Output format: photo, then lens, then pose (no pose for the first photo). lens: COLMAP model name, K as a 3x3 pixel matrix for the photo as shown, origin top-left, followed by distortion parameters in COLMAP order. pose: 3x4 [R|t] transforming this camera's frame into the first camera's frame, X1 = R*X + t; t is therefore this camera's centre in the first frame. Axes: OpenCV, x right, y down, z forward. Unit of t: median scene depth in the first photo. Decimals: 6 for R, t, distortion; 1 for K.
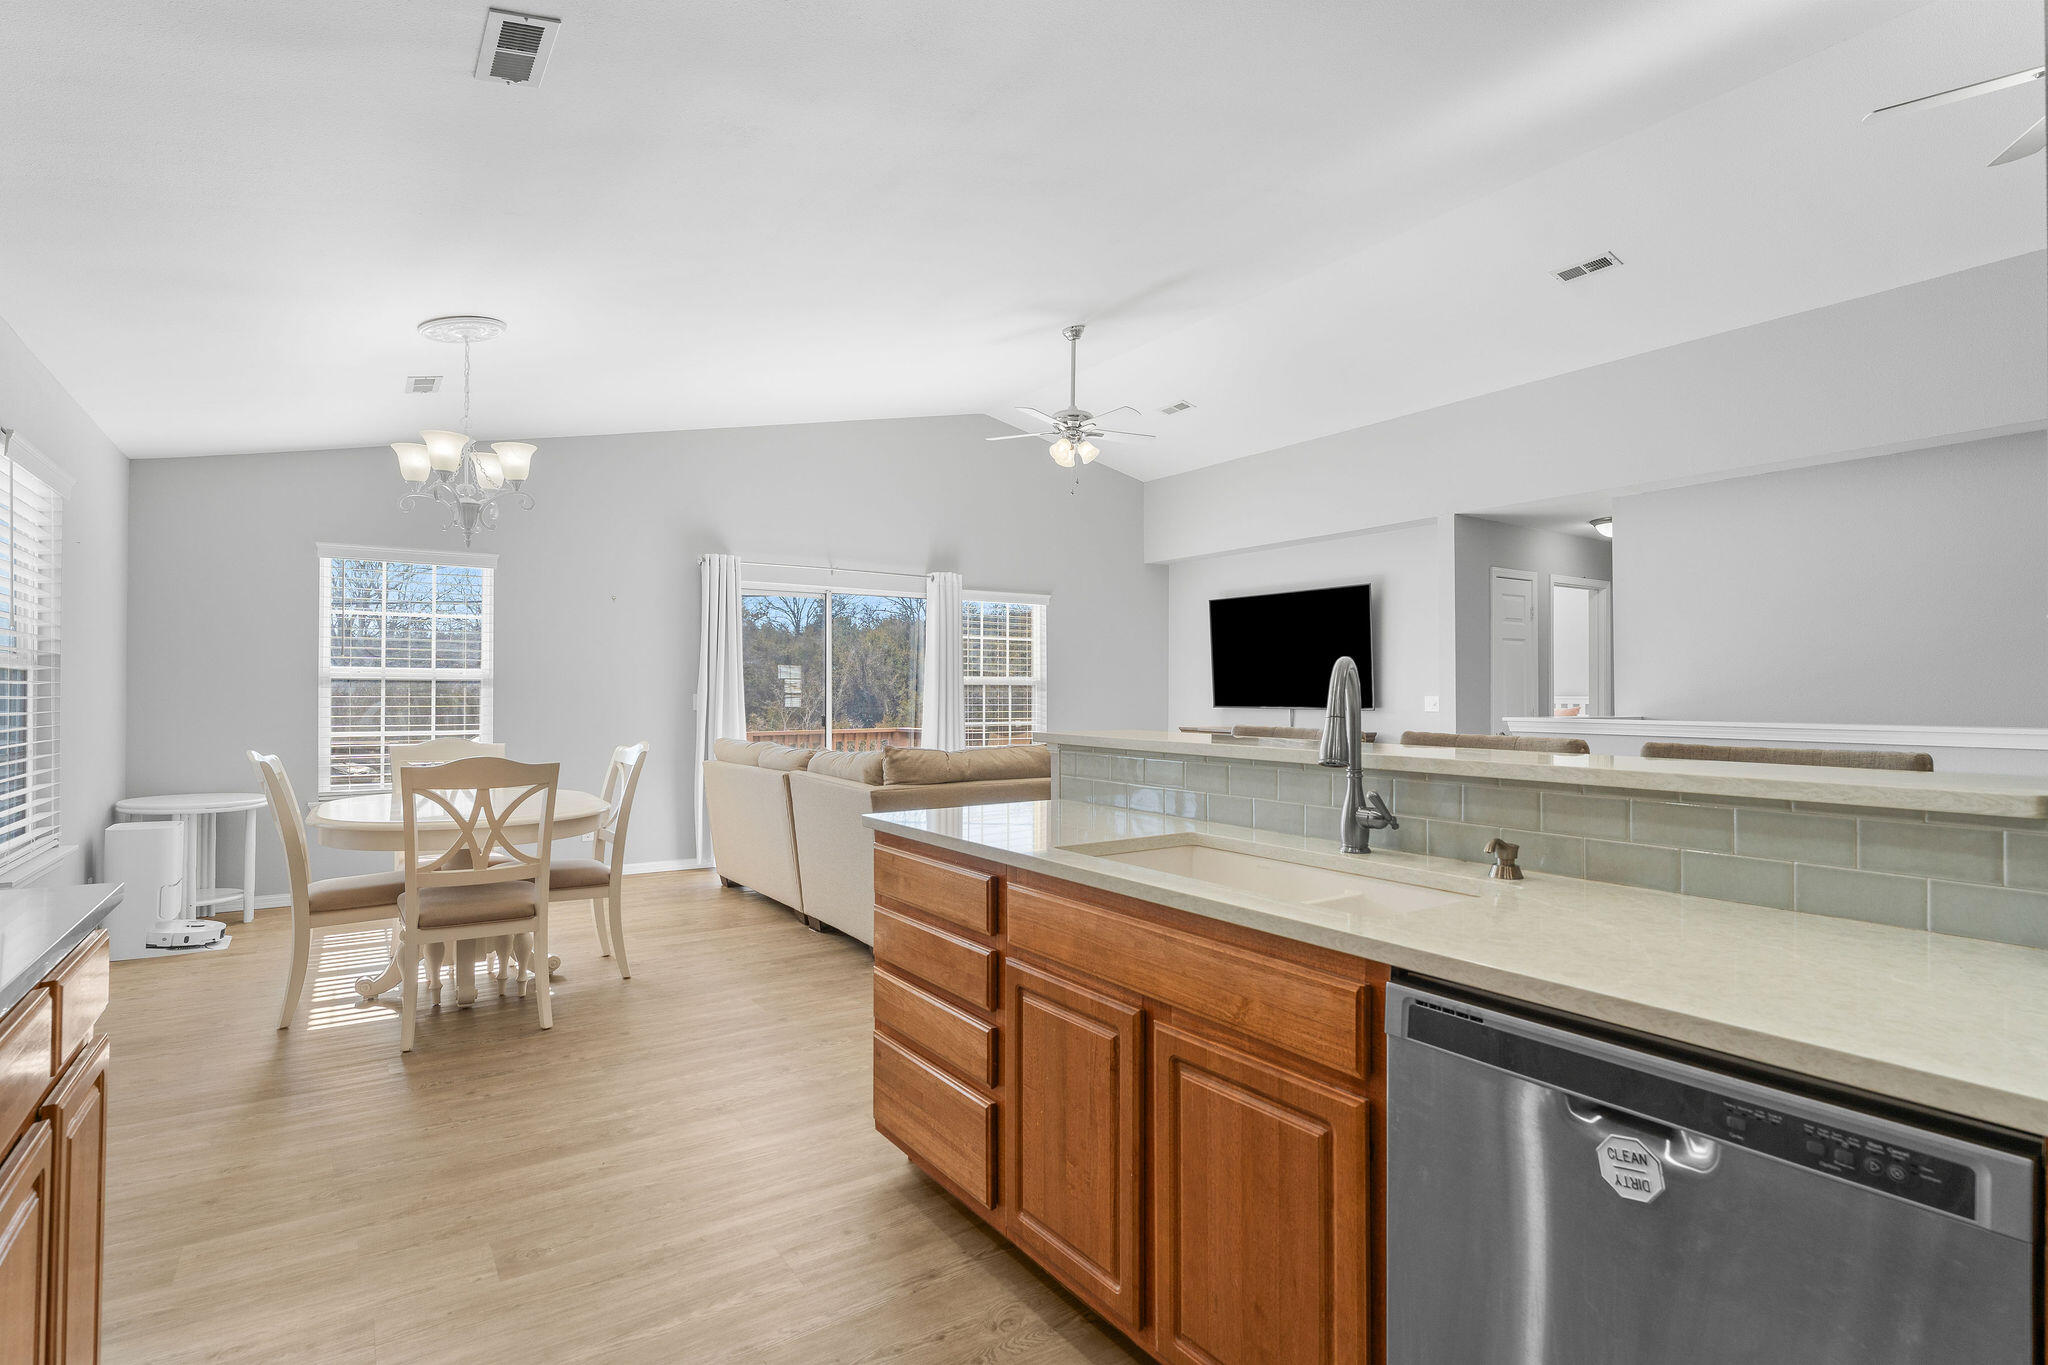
lens RADIAL K [[1004.2, 0, 1024.0], [0, 1004.2, 682.5], [0, 0, 1]] dist [-0.000250, -0.000821]
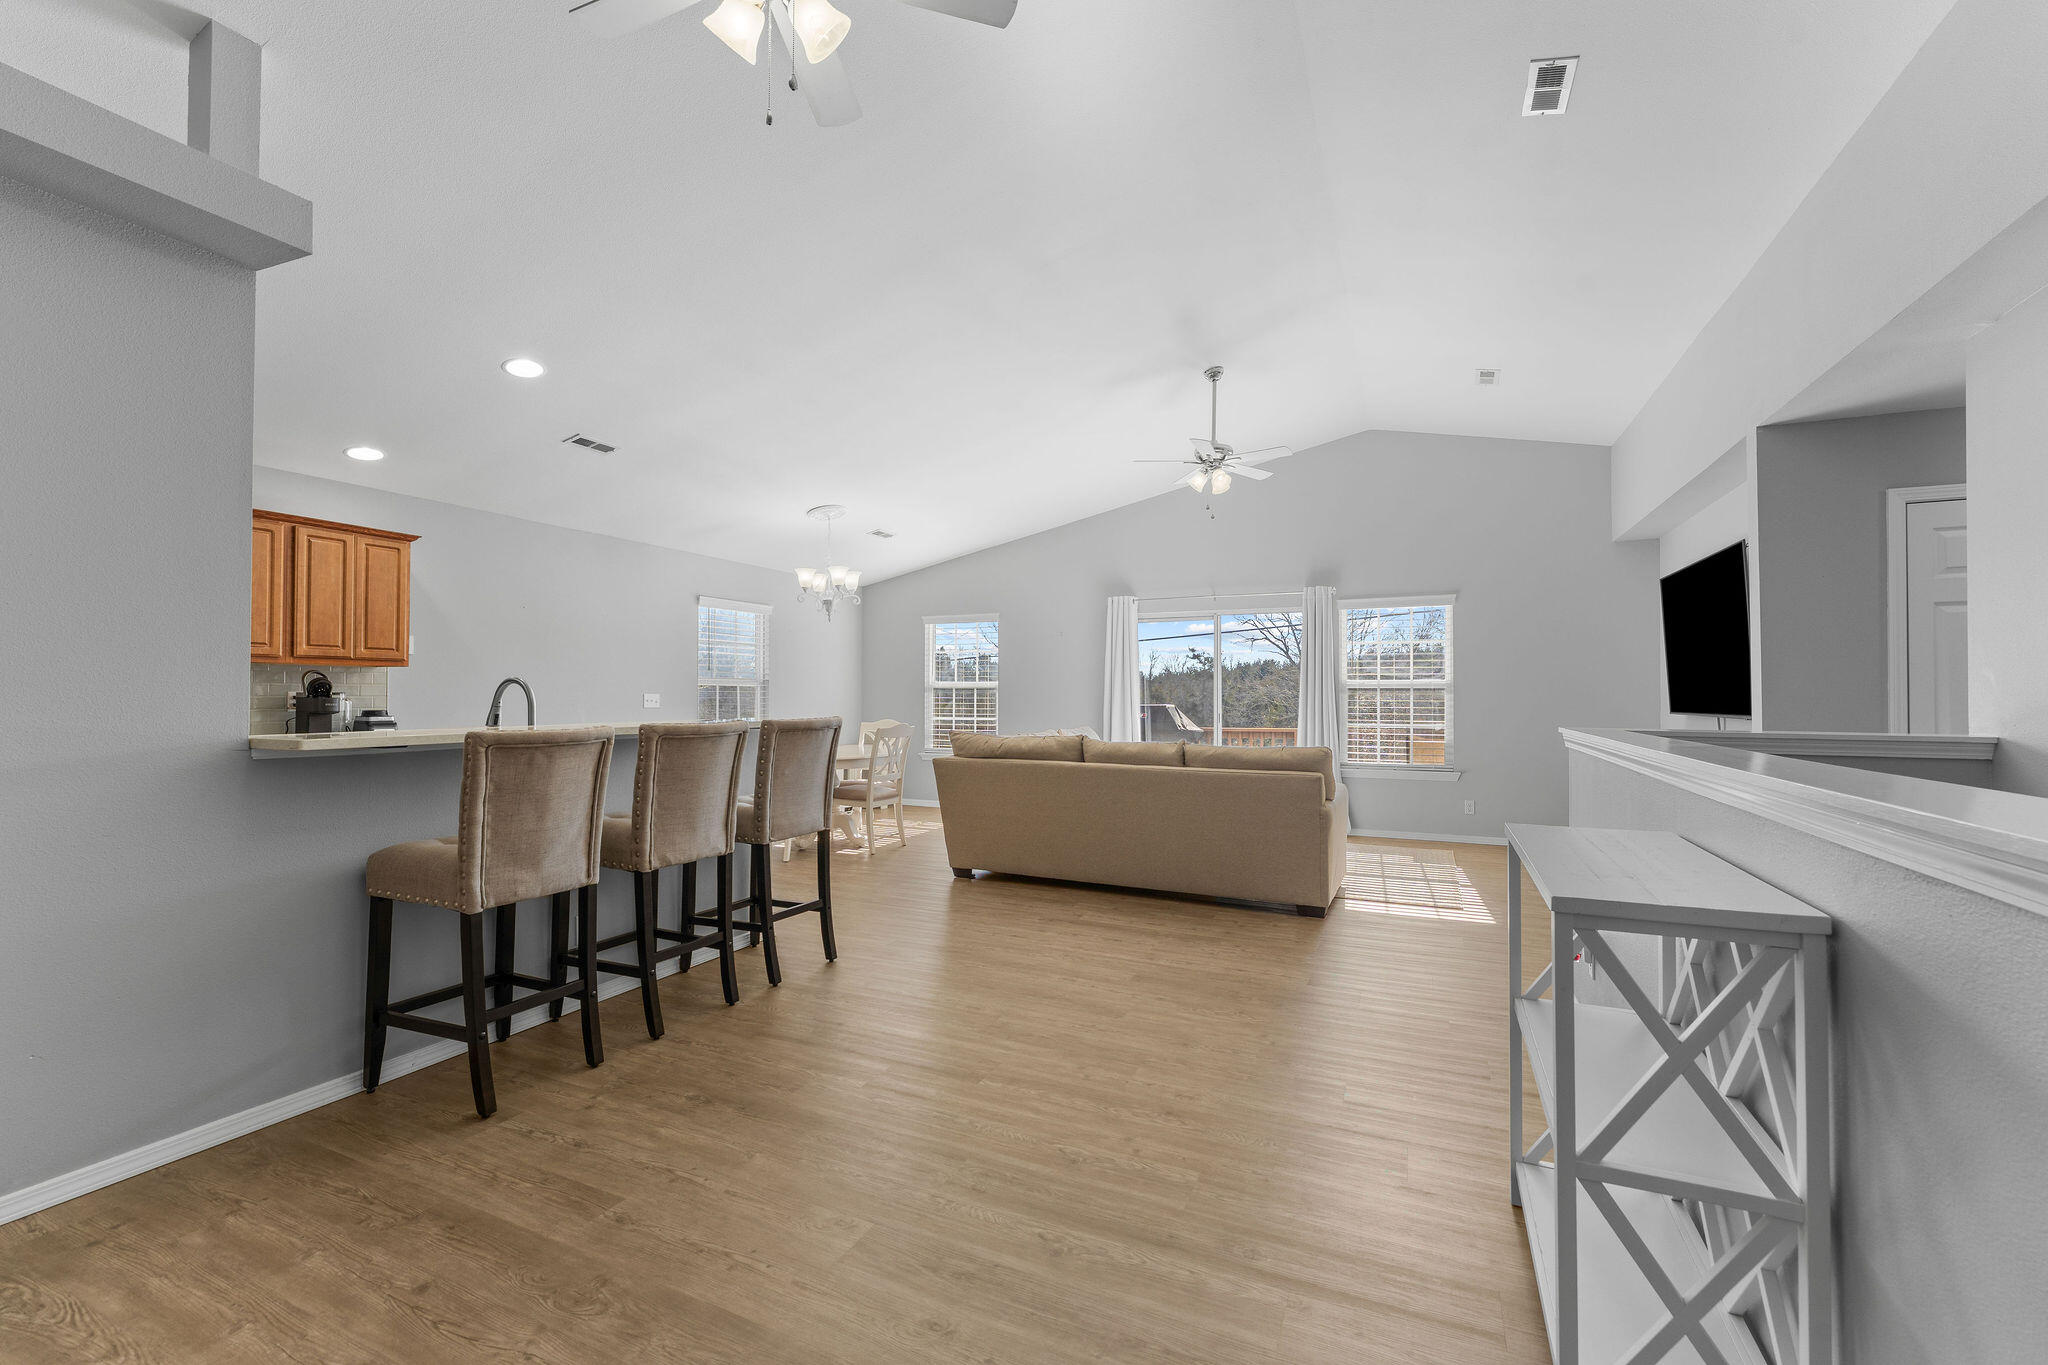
lens RADIAL K [[851.4, 0, 1024.0], [0, 851.4, 682.5], [0, 0, 1]] dist [-0.000795, -0.000165]
pose [[0.512077, -0.013972, -0.858826, 0.744848], [0.008295, 0.999902, -0.011321, 0.005091], [0.858899, -0.001326, 0.512143, 0.323953]]
